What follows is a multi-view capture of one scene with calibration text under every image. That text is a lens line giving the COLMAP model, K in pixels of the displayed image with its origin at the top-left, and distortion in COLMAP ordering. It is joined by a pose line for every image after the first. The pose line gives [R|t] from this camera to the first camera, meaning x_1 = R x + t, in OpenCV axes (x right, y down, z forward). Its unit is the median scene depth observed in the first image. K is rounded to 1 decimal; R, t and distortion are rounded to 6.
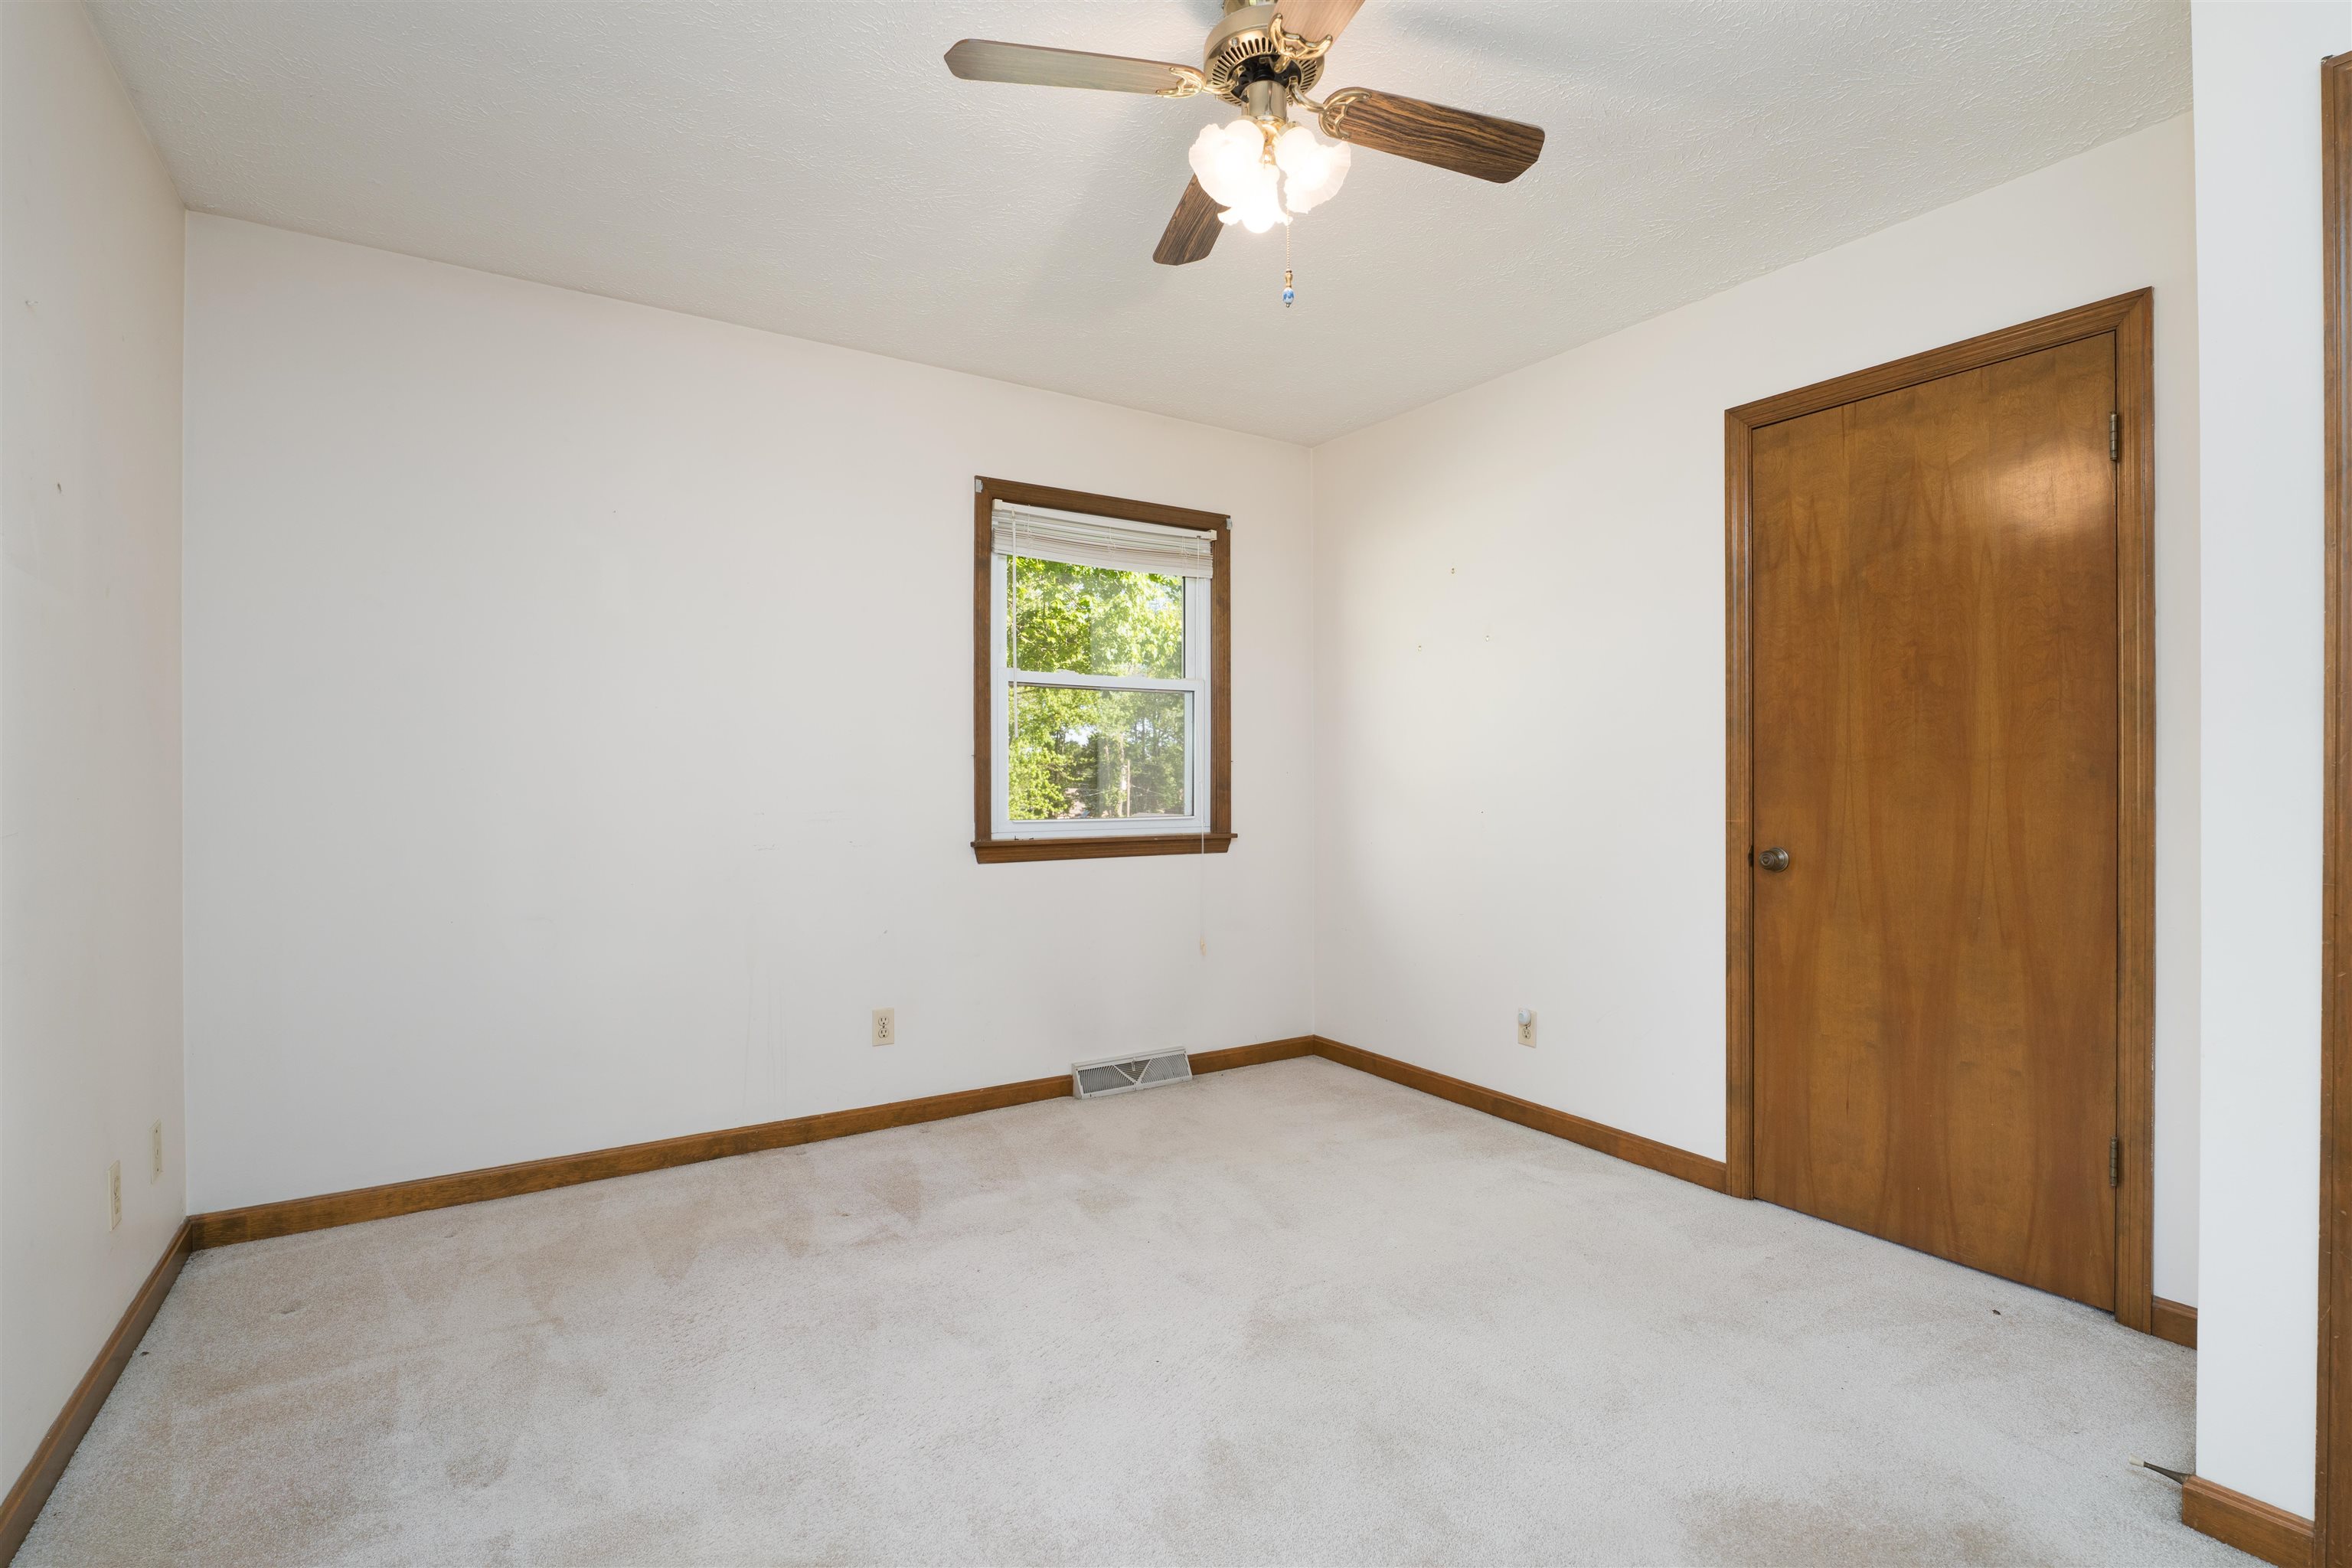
lens RADIAL K [[1091.3, 0, 1084.6], [0, 1091.3, 720.1], [0, 0, 1]] dist [-0.006829, 0.001114]
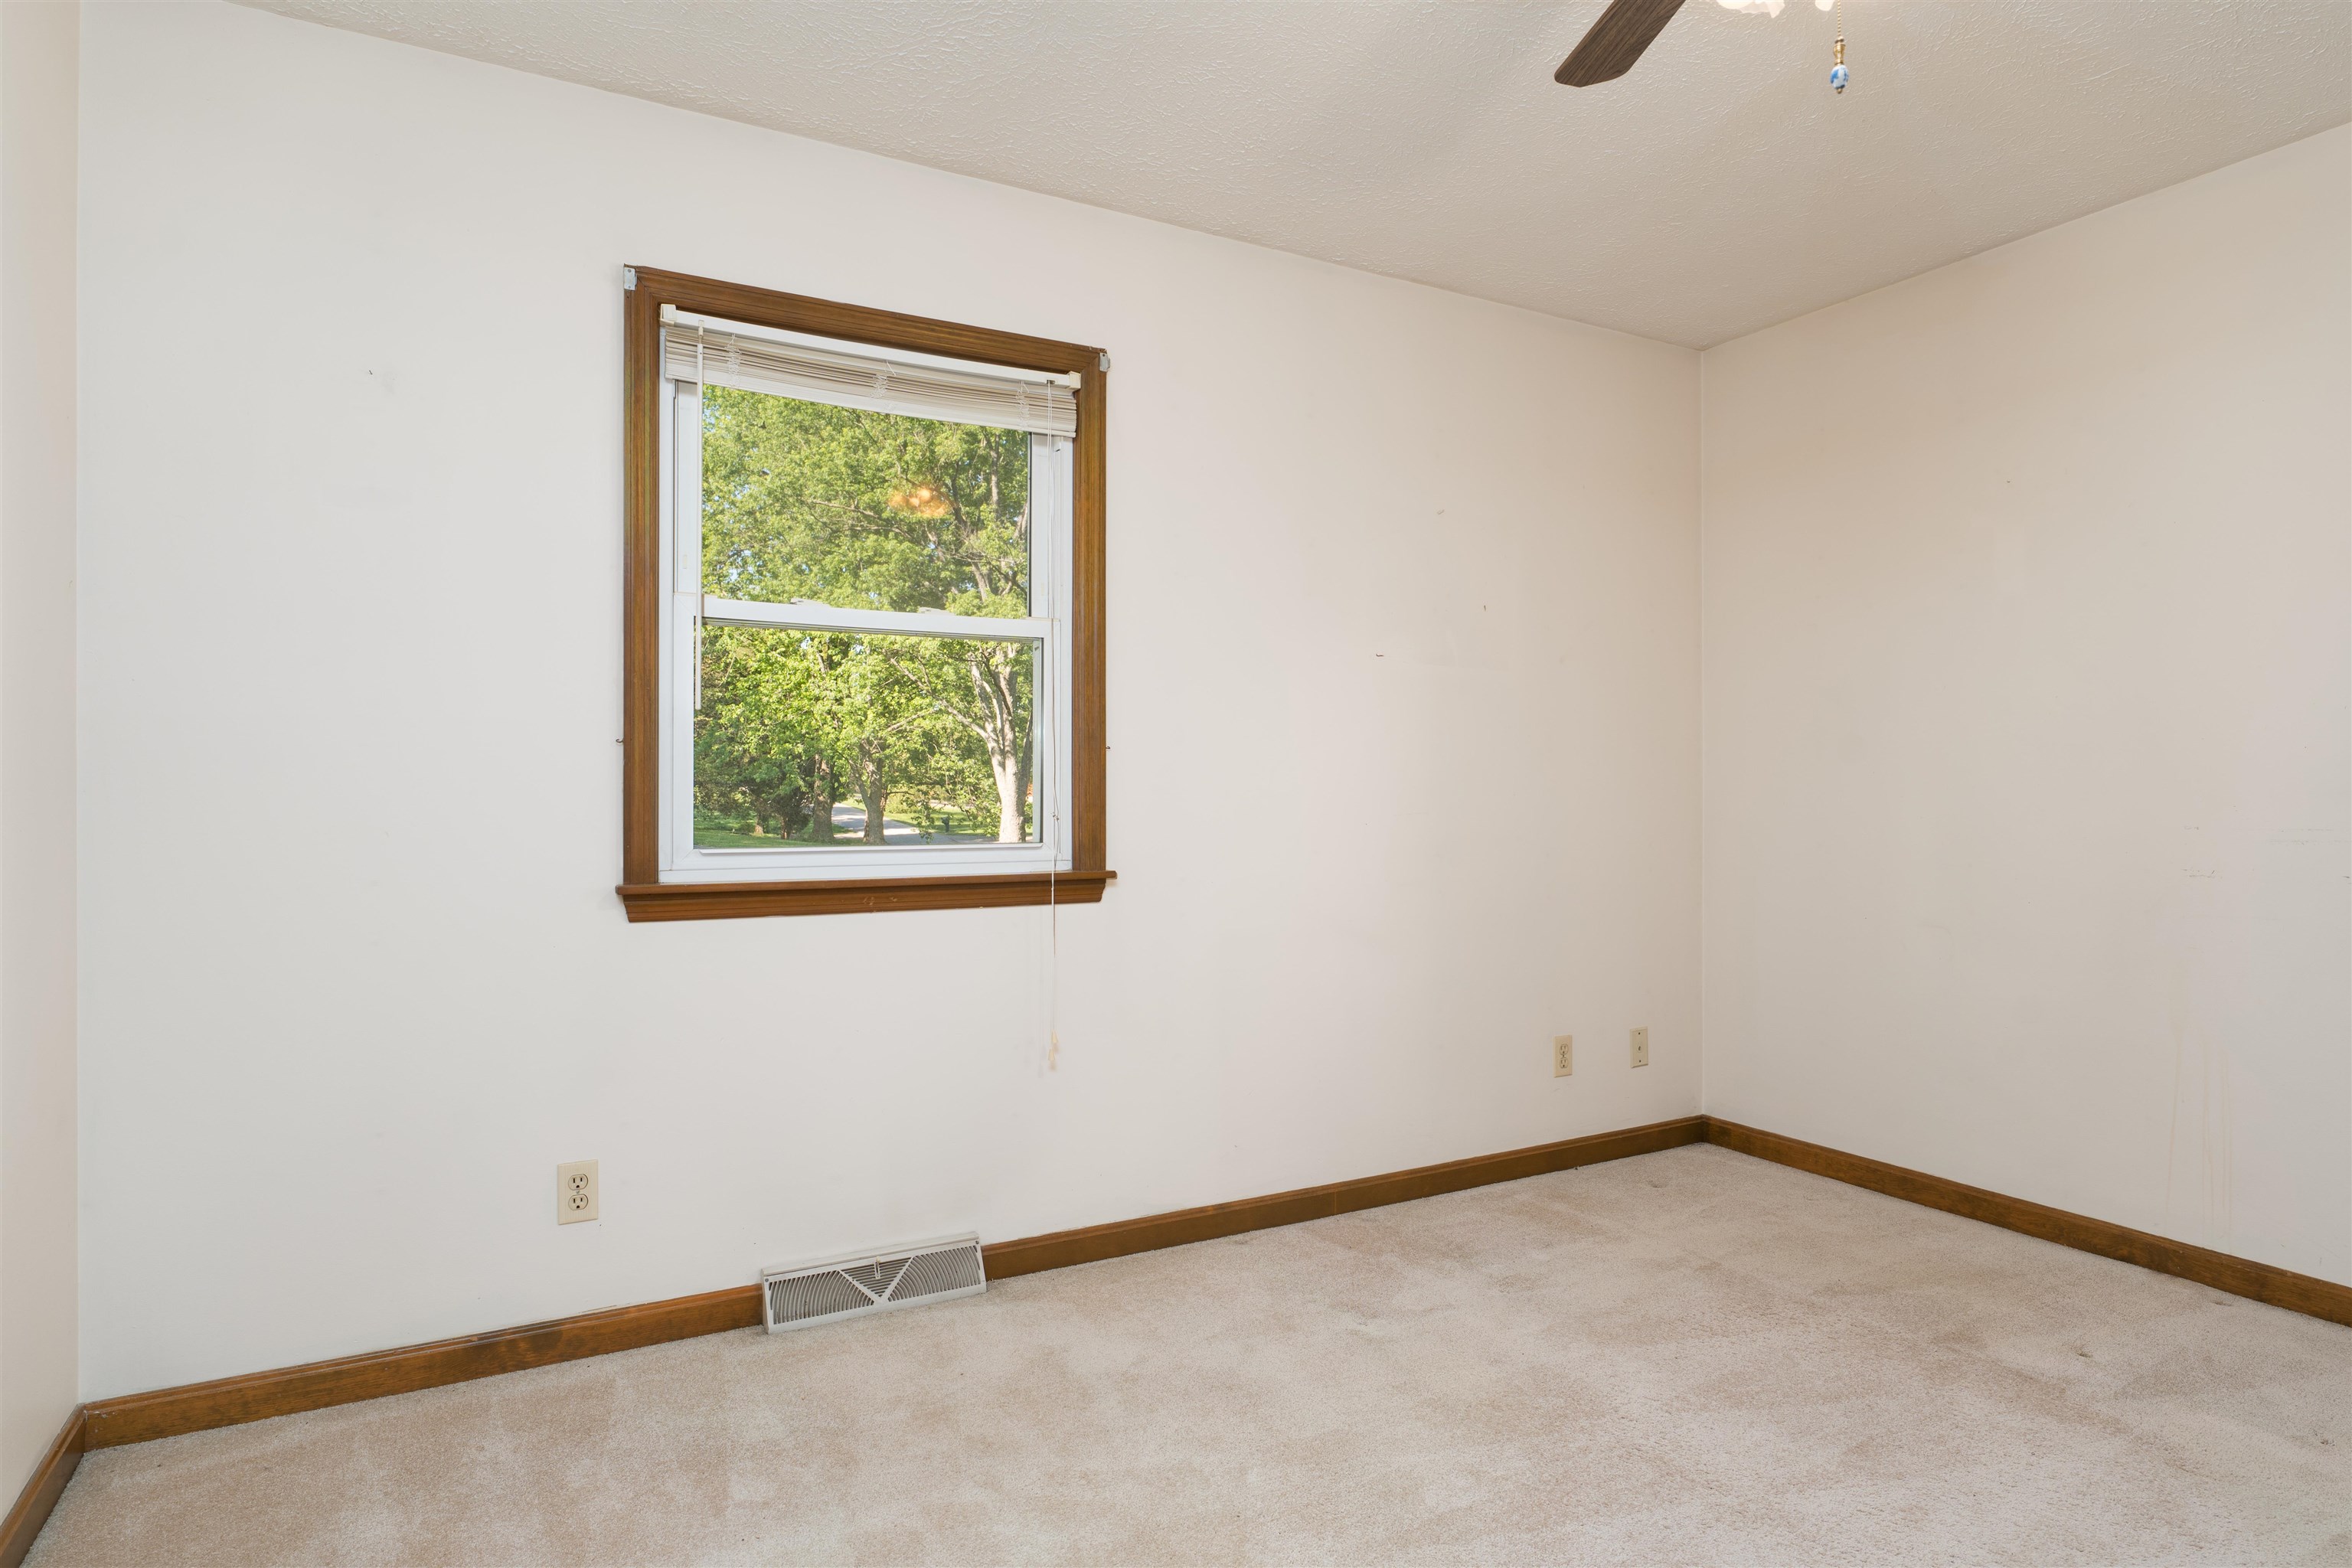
lens RADIAL K [[1386.1, 0, 1172.7], [0, 1386.1, 785.3], [0, 0, 1]] dist [-0.014528, -0.003873]
pose [[0.999813, -0.018882, -0.004115, 0.175269], [0.018936, 0.999726, 0.013736, 0.046782], [0.003854, -0.013811, 0.999897, 0.234239]]
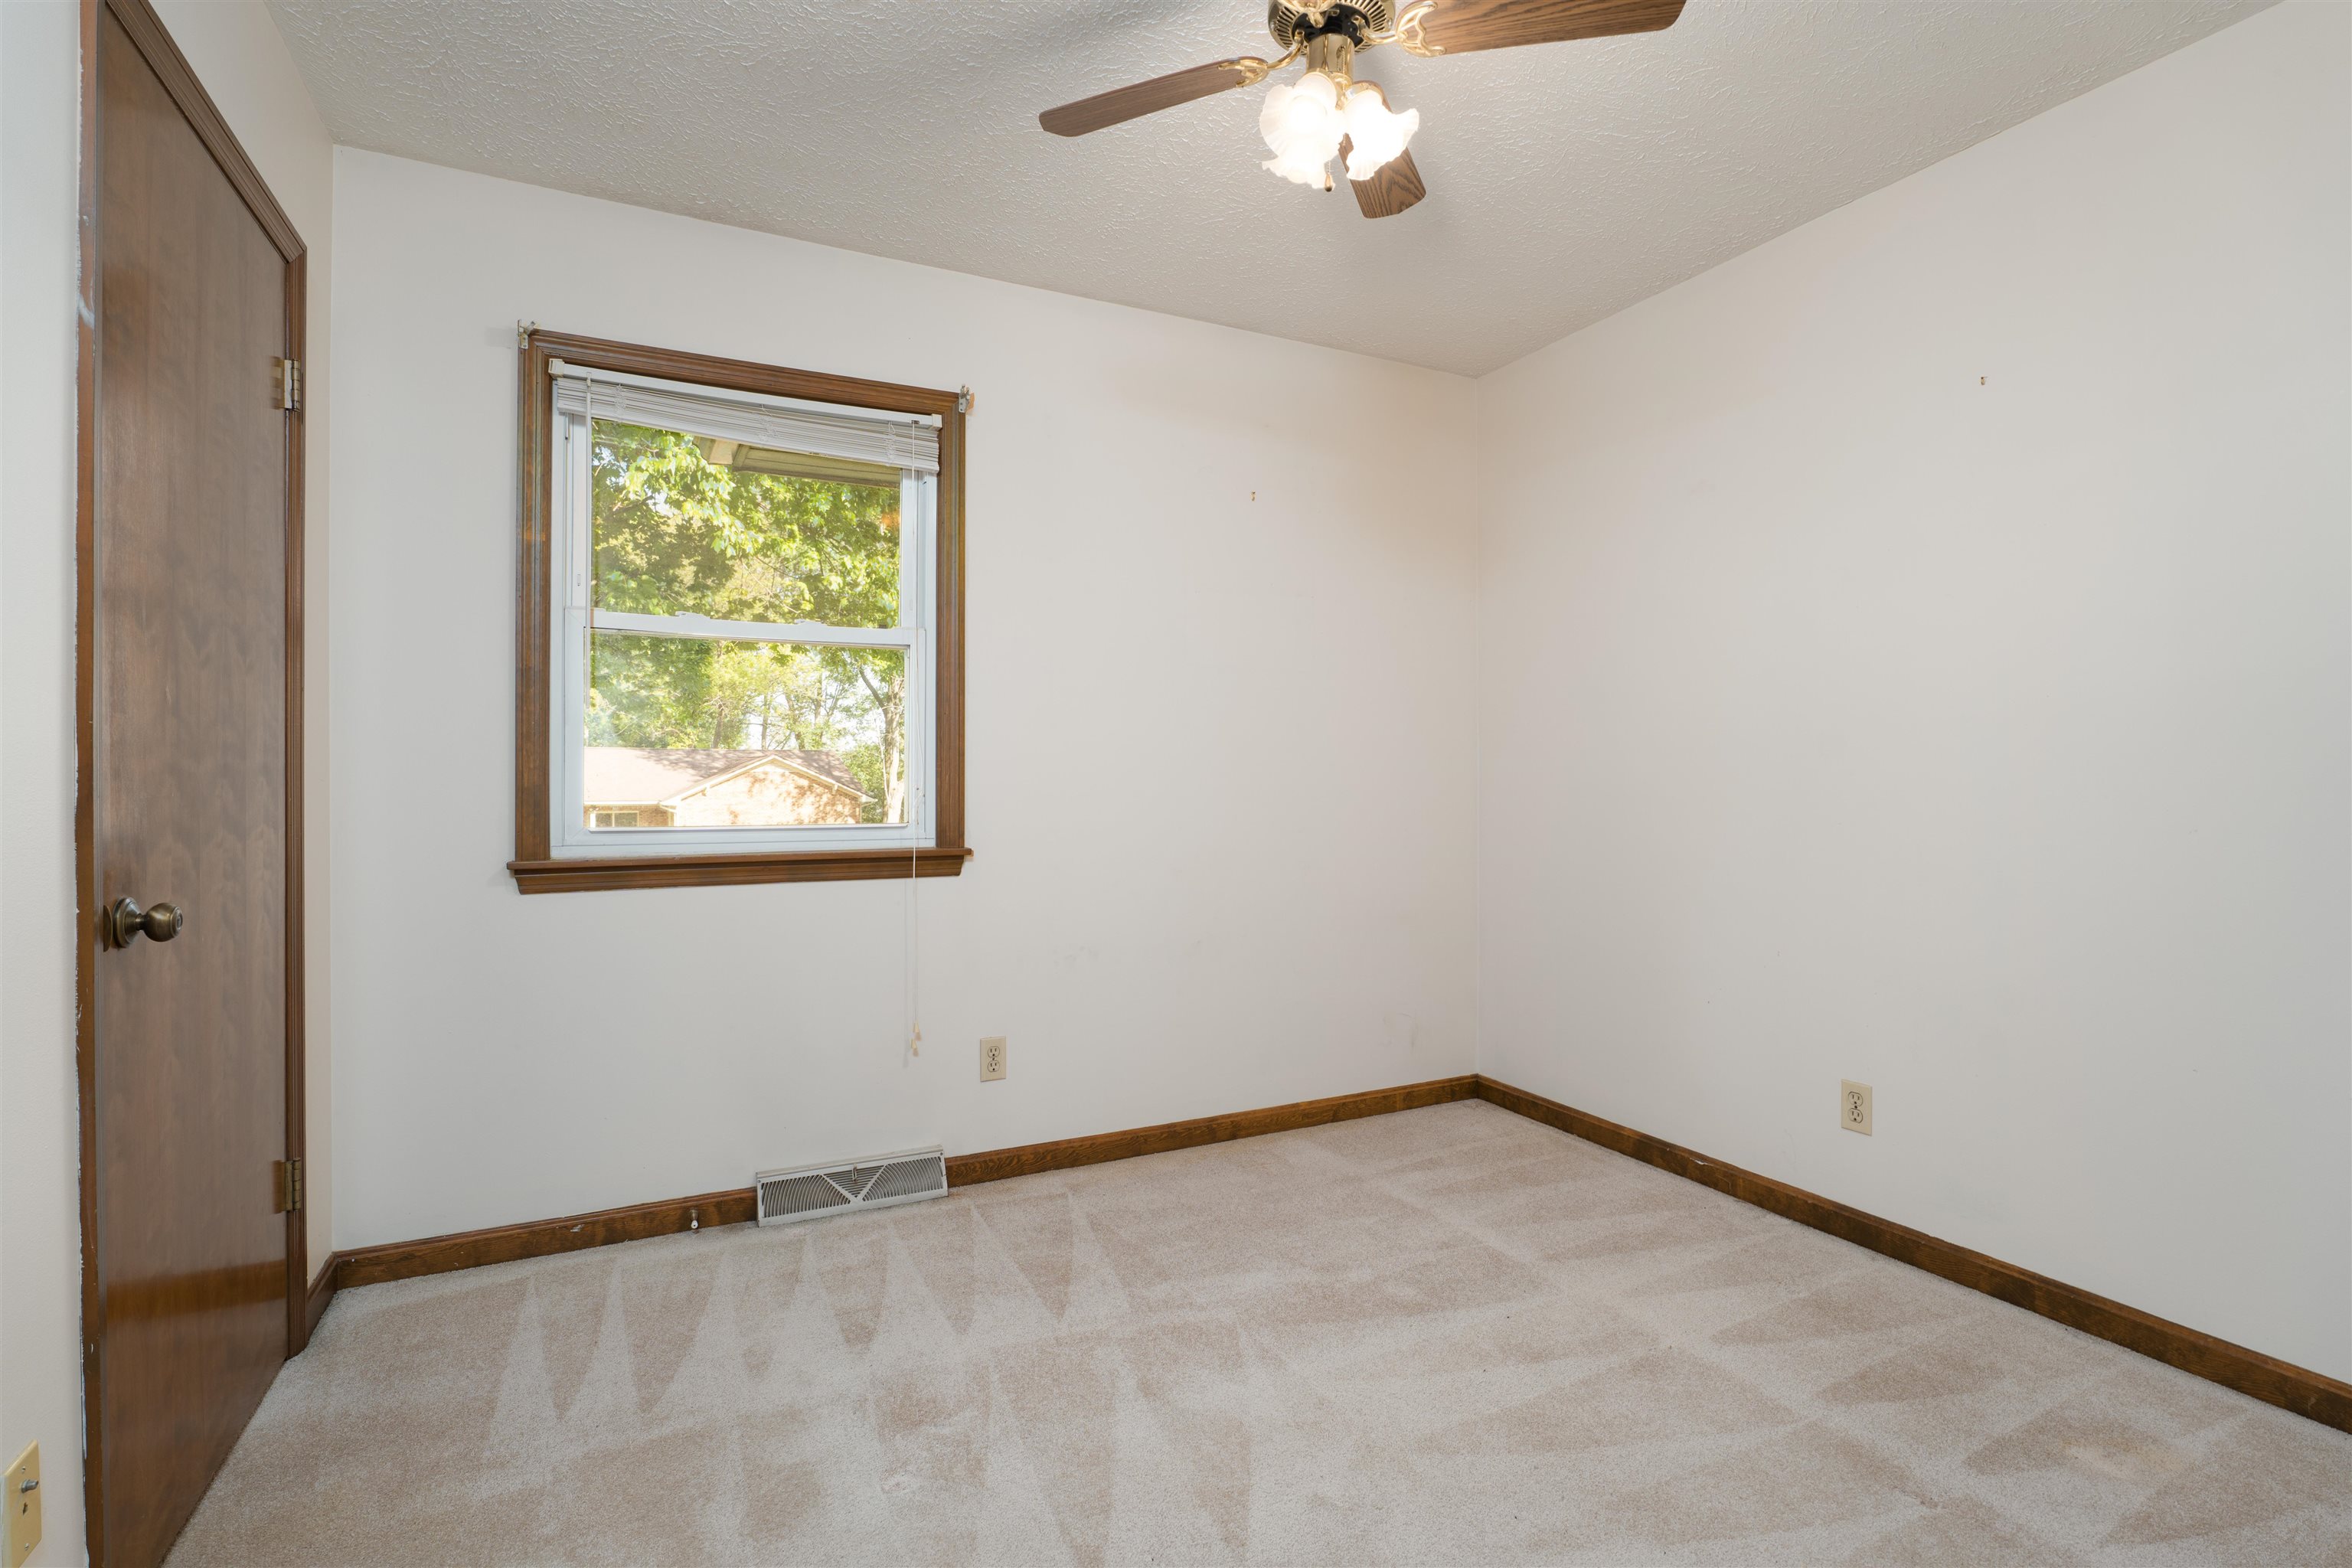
lens RADIAL K [[1091.3, 0, 1160.4], [0, 1091.3, 778.7], [0, 0, 1]] dist [-0.006829, 0.001114]
pose [[0.996703, -0.019731, -0.078697, 0.313884], [0.021255, 0.999602, 0.018575, 0.049387], [0.078300, -0.020186, 0.996725, 0.319232]]
